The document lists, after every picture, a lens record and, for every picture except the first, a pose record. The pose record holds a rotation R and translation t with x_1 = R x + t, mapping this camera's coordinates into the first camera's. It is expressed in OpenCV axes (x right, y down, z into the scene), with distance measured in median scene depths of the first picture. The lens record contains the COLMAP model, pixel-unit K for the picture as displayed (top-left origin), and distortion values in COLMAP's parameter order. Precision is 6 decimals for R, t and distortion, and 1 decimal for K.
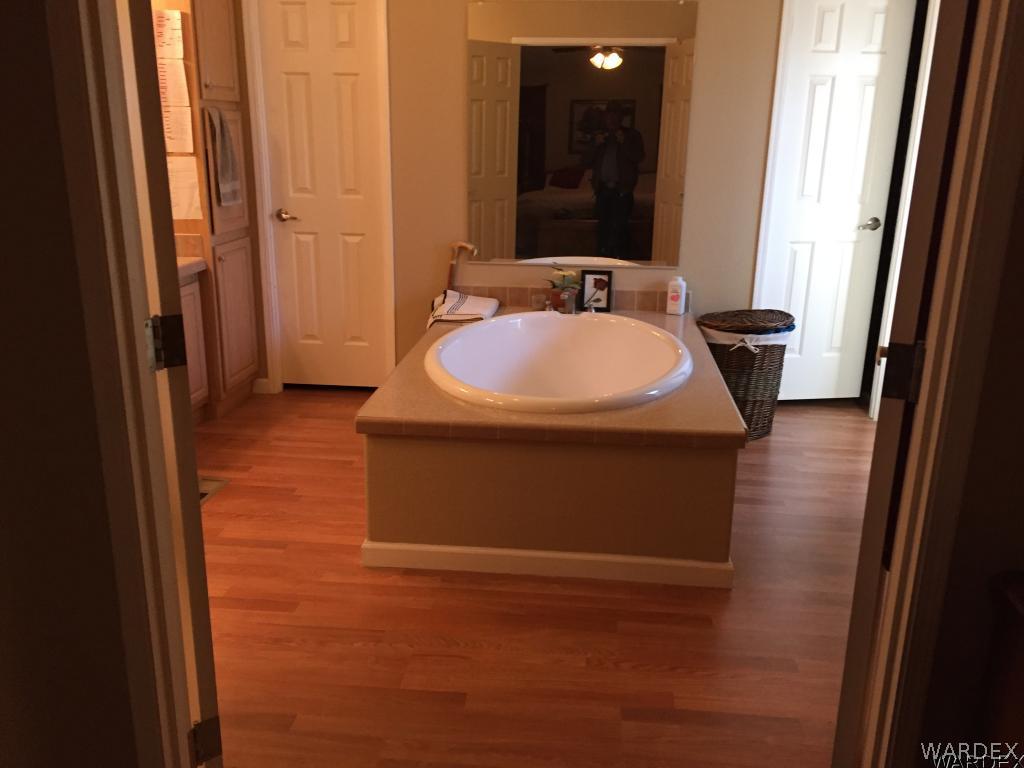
lens RADIAL K [[874.7, 0, 512.0], [0, 874.7, 384.0], [0, 0, 1]] dist [0.047145, -0.009999]
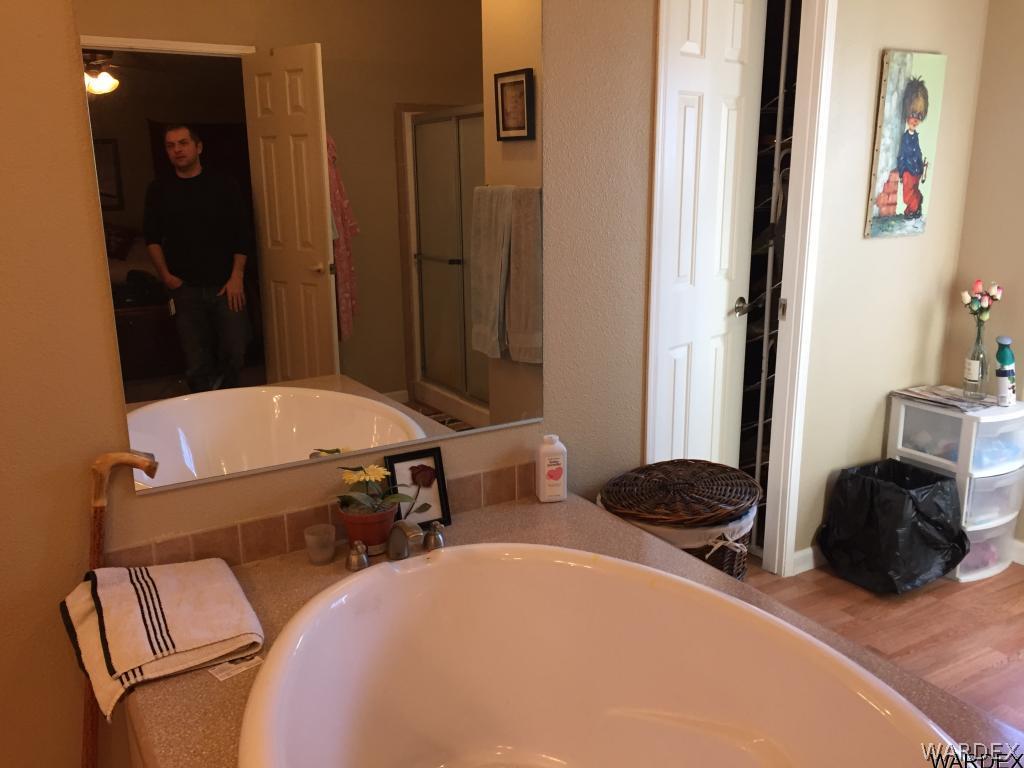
lens RADIAL K [[857.5, 0, 512.0], [0, 857.5, 384.0], [0, 0, 1]] dist [0.008129, -0.006624]
pose [[0.791472, -0.162978, 0.589076, -0.145474], [0.186656, 0.982202, 0.020956, -0.168558], [-0.582007, 0.093368, 0.807806, 0.561987]]
